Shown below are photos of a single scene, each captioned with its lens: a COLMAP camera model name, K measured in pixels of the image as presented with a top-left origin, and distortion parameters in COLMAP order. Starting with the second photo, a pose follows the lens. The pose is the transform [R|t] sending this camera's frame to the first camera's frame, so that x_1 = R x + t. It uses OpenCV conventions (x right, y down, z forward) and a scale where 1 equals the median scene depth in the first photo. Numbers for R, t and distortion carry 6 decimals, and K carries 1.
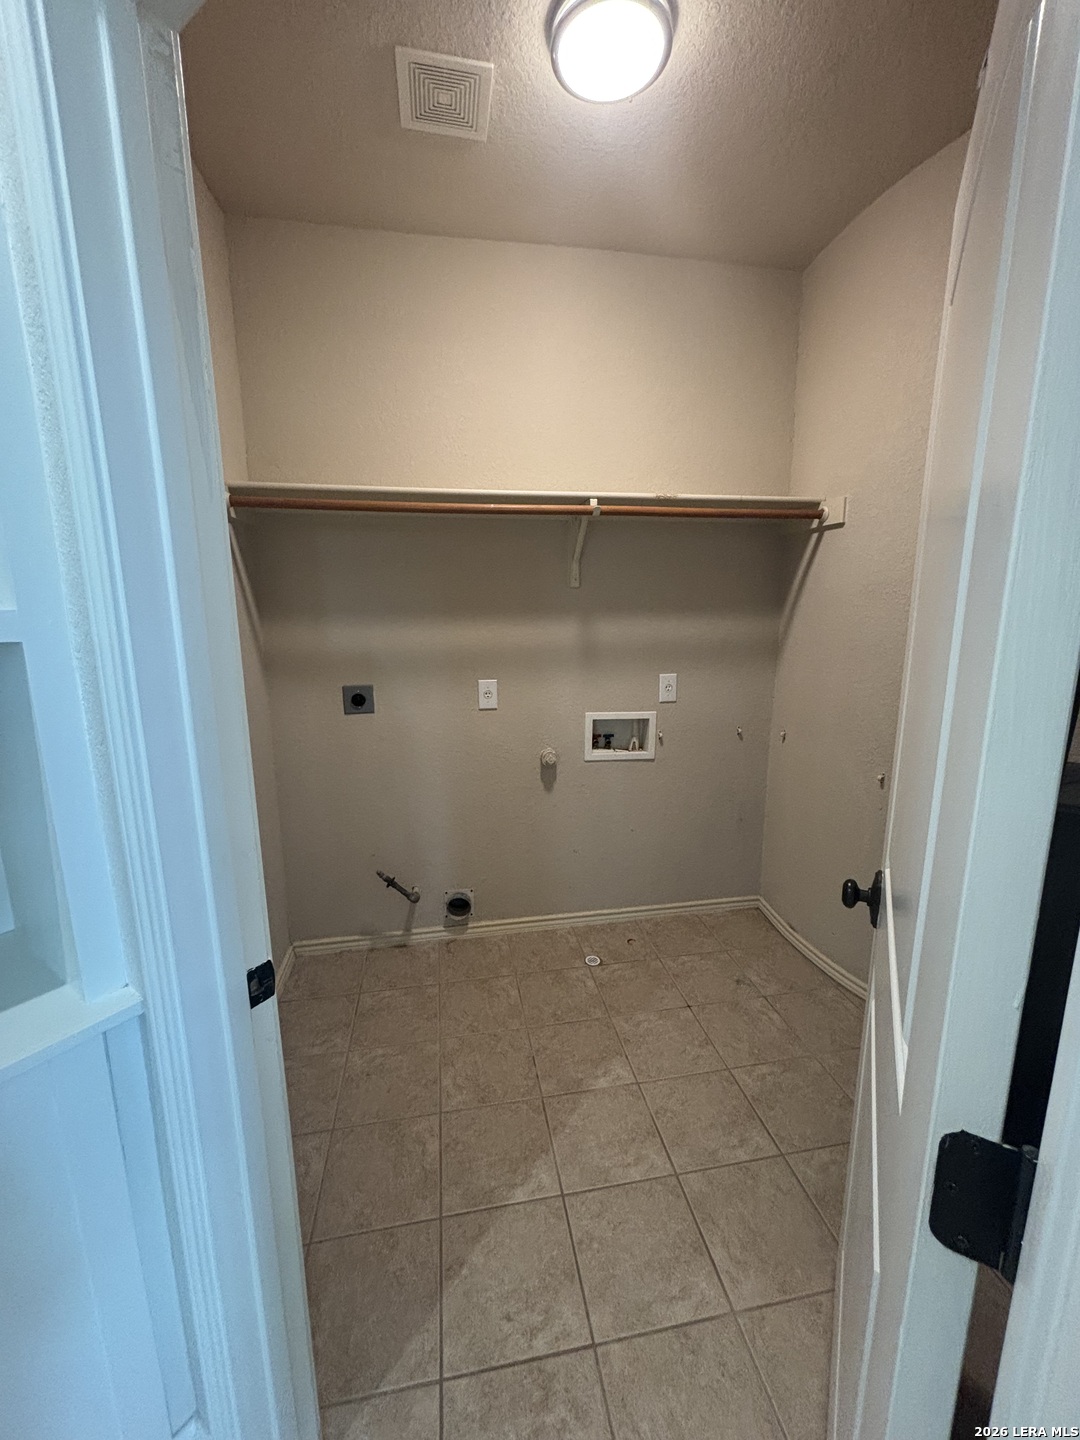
lens RADIAL K [[577.7, 0, 538.9], [0, 577.7, 714.9], [0, 0, 1]] dist [0.001159, -0.000528]
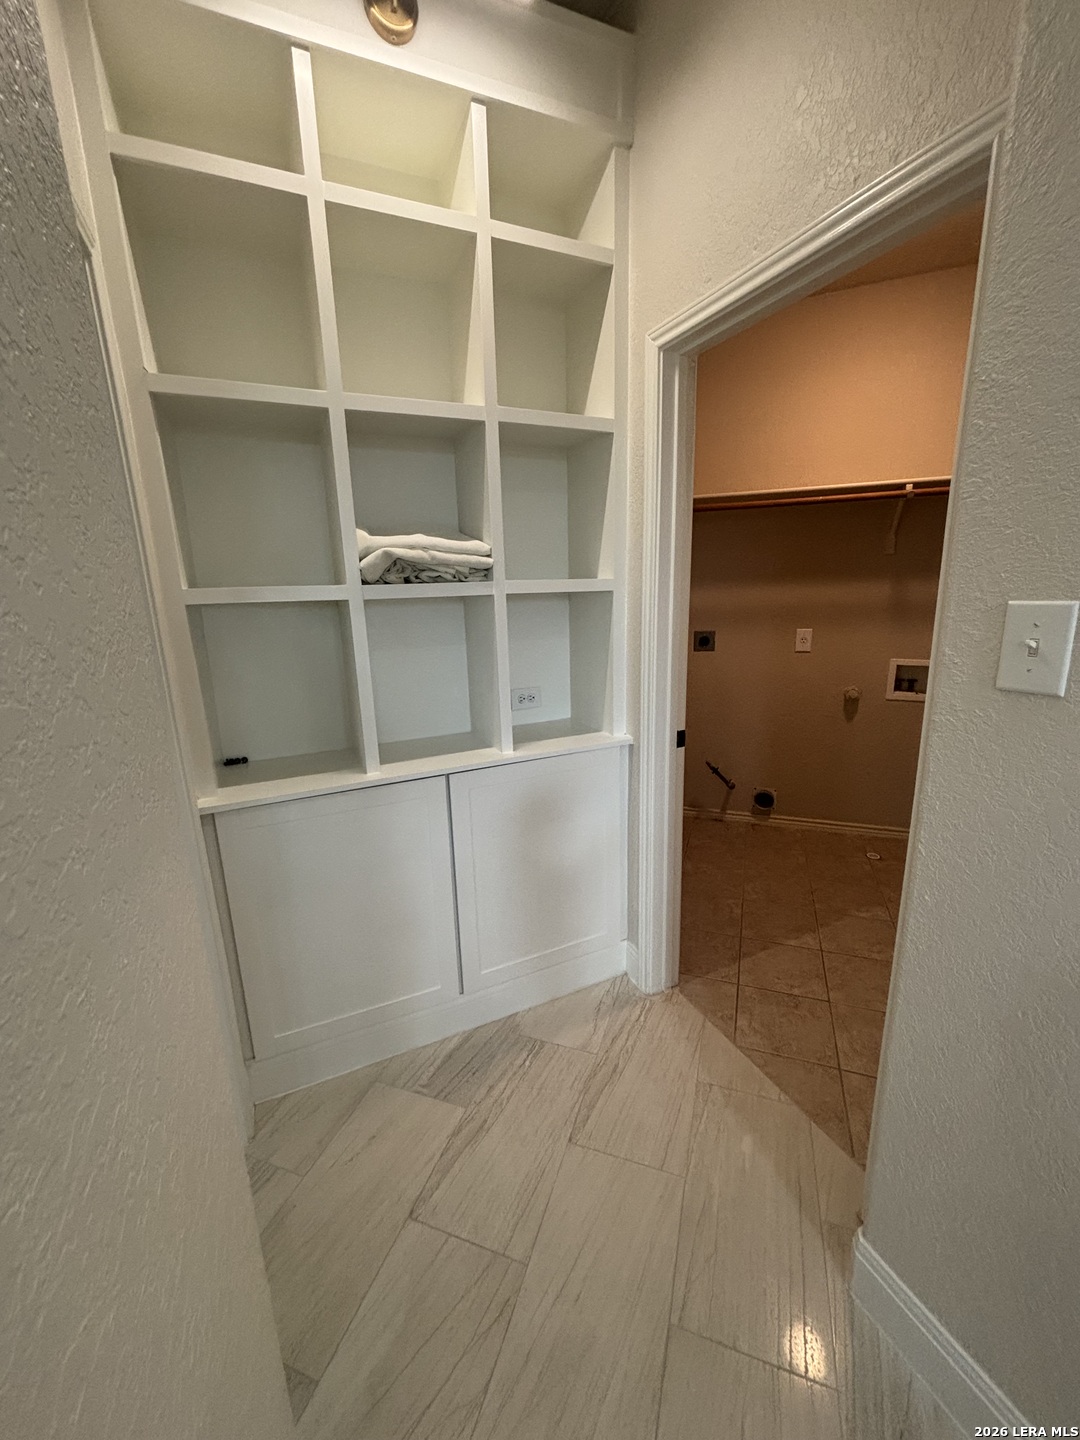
lens RADIAL K [[577.7, 0, 538.9], [0, 577.7, 714.9], [0, 0, 1]] dist [0.001159, -0.000528]
pose [[0.864857, 0.095319, -0.492885, 0.053591], [-0.070250, 0.995128, 0.069180, 0.083520], [0.497078, -0.025206, 0.867340, -0.433522]]
